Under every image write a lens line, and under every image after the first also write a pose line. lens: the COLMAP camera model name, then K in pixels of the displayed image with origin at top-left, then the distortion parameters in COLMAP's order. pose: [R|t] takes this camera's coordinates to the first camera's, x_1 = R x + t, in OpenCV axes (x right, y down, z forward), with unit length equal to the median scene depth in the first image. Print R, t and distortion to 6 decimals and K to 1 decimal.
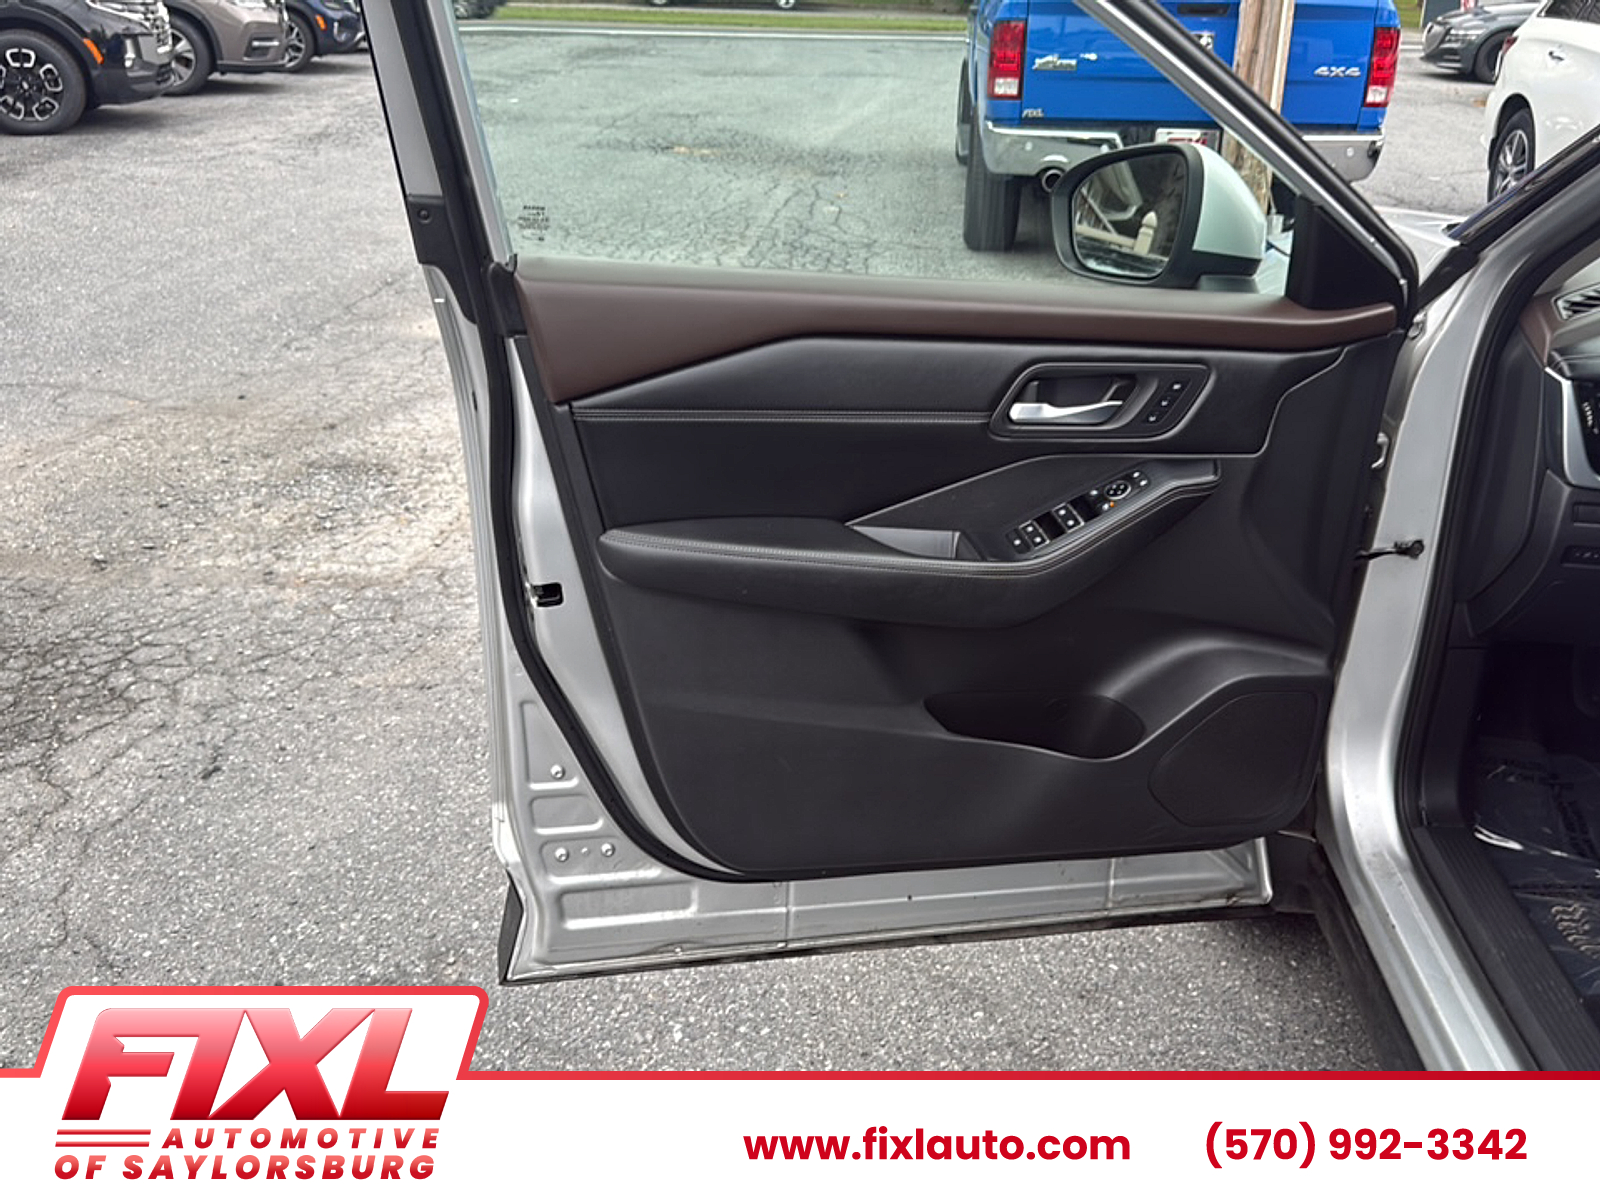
lens RADIAL K [[1416.1, 0, 763.8], [0, 1416.1, 598.6], [0, 0, 1]] dist [0.046766, -0.093515]
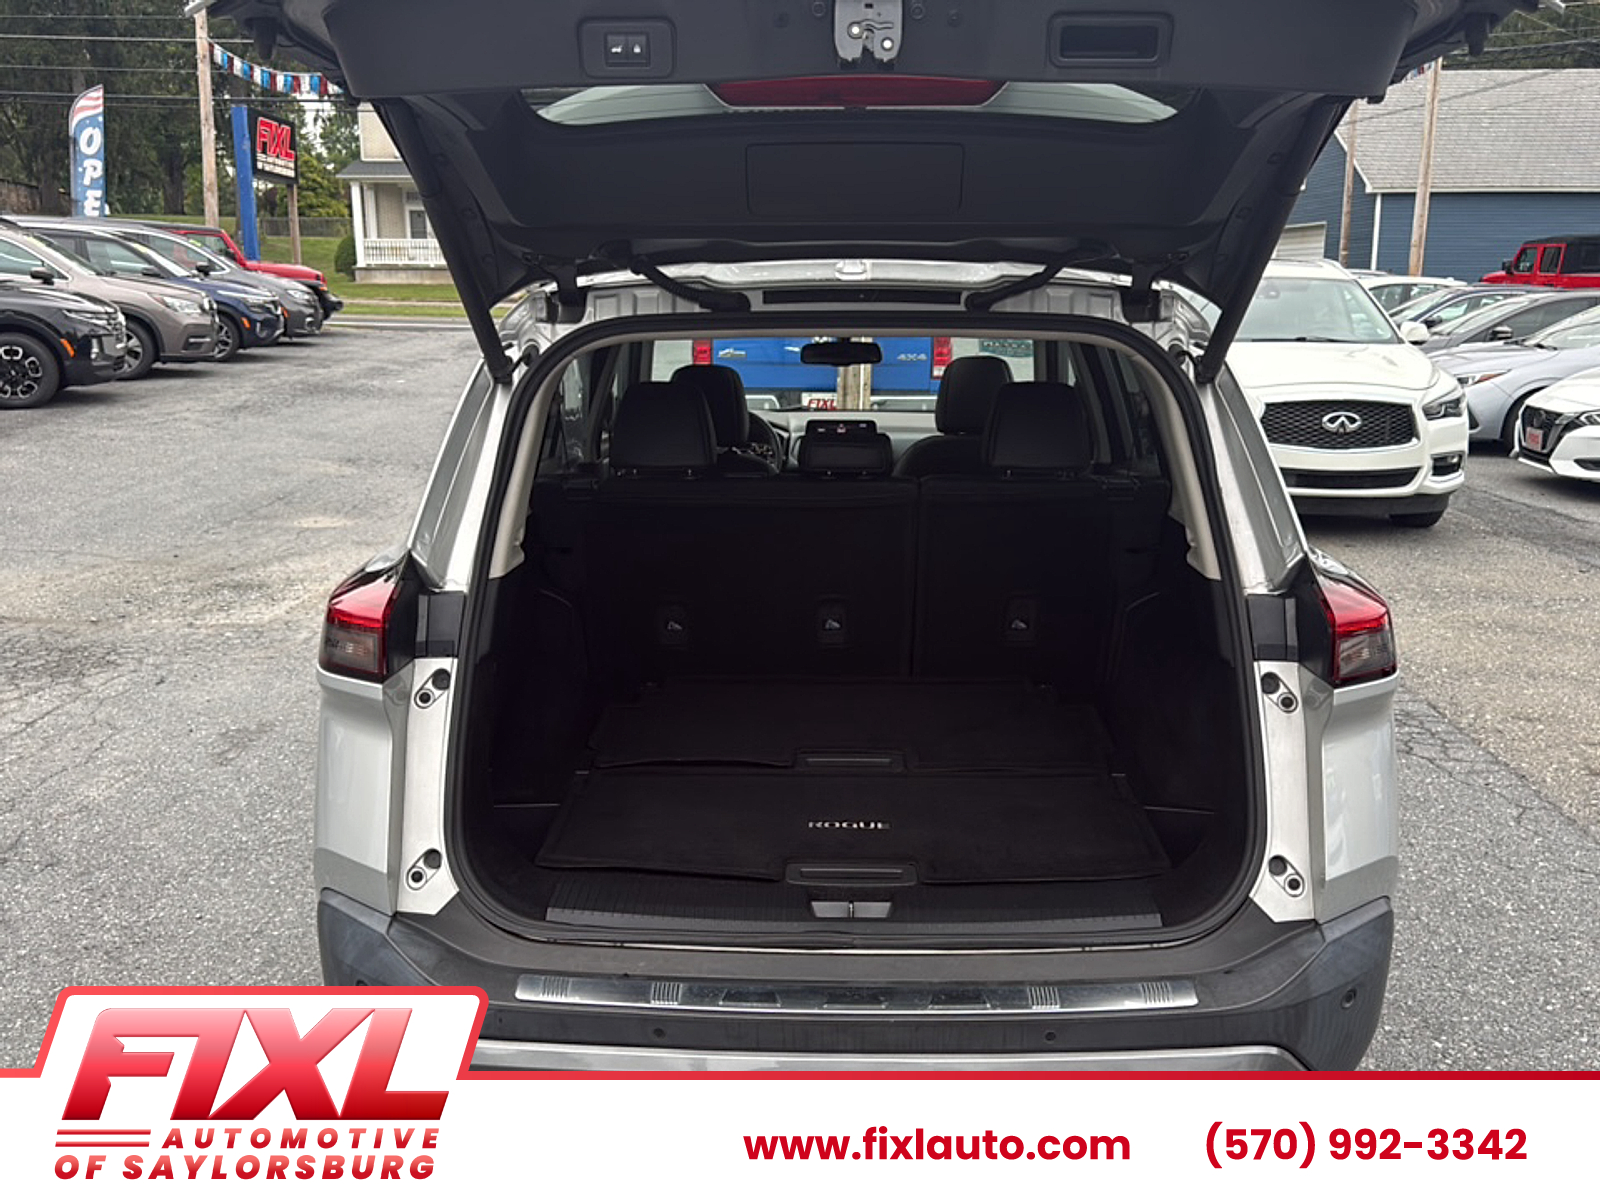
lens RADIAL K [[1474.1, 0, 800.0], [0, 1474.1, 600.0], [0, 0, 1]] dist [0.158656, -0.376192]
pose [[0.998059, -0.019399, 0.059183, 0.121675], [0.030364, 0.981230, -0.190434, 0.130871], [-0.054378, 0.191862, 0.979914, -0.354834]]
